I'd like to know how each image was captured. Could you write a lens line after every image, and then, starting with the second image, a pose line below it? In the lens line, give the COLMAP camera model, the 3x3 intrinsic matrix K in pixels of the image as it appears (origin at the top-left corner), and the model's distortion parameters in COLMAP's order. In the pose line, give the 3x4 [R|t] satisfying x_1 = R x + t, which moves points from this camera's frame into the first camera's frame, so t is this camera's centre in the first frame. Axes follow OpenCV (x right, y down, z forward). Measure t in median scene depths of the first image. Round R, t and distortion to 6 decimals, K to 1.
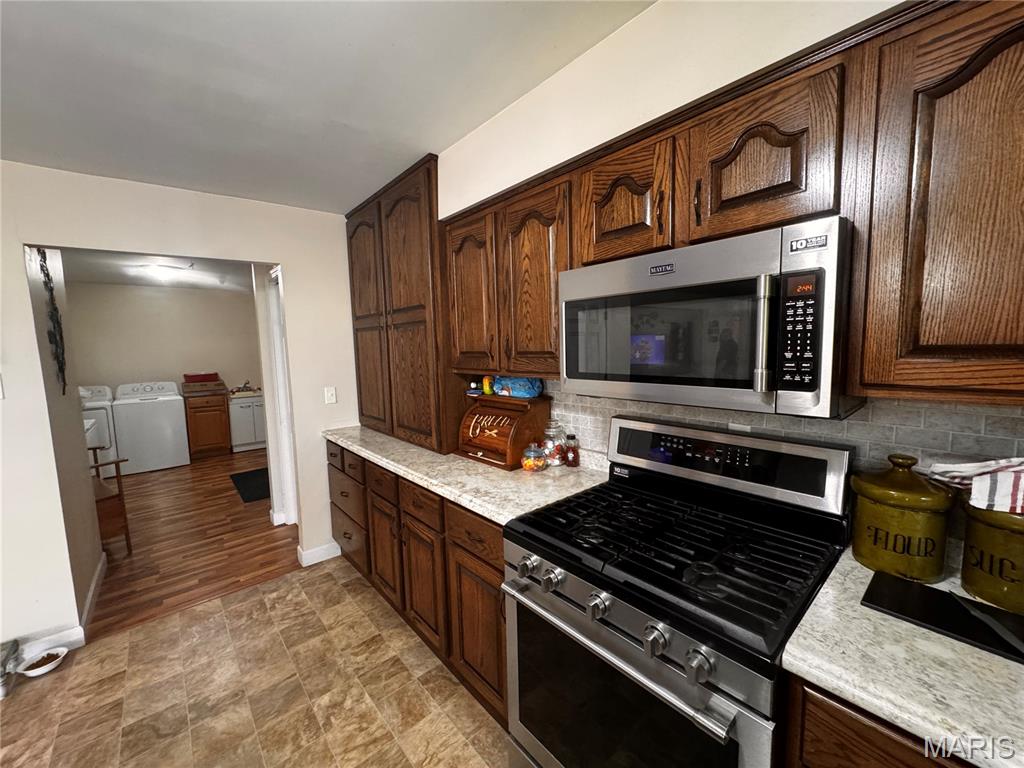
lens RADIAL K [[407.5, 0, 511.1], [0, 407.5, 382.5], [0, 0, 1]] dist [-0.003900, 0.000253]
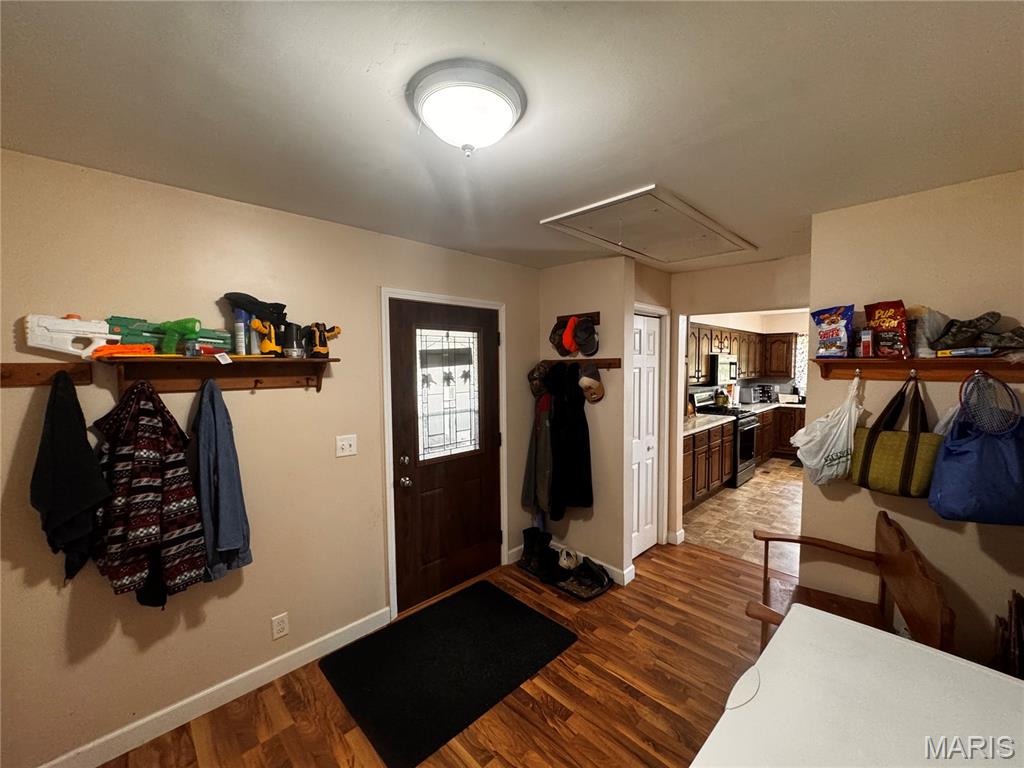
lens RADIAL K [[407.5, 0, 508.3], [0, 407.5, 383.8], [0, 0, 1]] dist [-0.003900, 0.000253]
pose [[-0.057953, -0.023929, 0.998032, -0.914448], [0.103208, 0.994212, 0.029831, -0.079168], [-0.992970, 0.104734, -0.055148, 0.809541]]
